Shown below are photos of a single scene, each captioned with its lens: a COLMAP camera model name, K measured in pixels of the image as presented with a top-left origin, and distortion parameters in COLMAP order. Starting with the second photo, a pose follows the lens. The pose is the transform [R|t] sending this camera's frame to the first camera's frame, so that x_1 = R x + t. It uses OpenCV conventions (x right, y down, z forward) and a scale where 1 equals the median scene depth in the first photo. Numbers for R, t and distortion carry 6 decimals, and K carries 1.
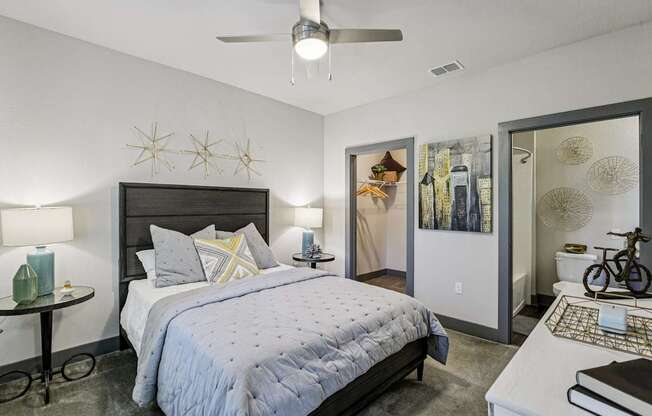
lens RADIAL K [[306.4, 0, 320.8], [0, 306.4, 201.4], [0, 0, 1]] dist [-0.014457, 0.000265]
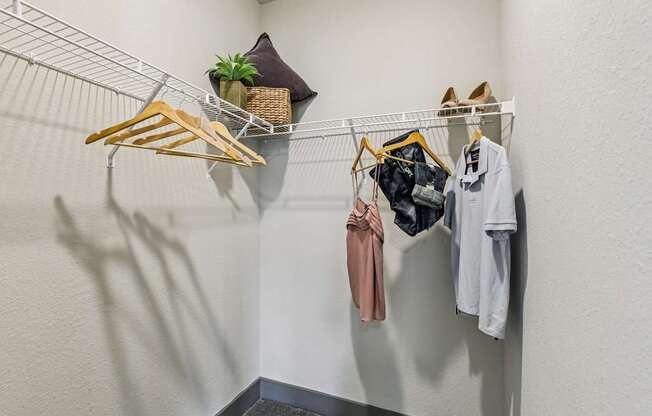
lens RADIAL K [[306.4, 0, 320.8], [0, 306.4, 201.4], [0, 0, 1]] dist [-0.014457, 0.000265]
pose [[0.916465, 0.006331, 0.400064, 0.149076], [0.000532, 0.999855, -0.017042, 0.023121], [-0.400113, 0.015832, 0.916329, 0.697355]]
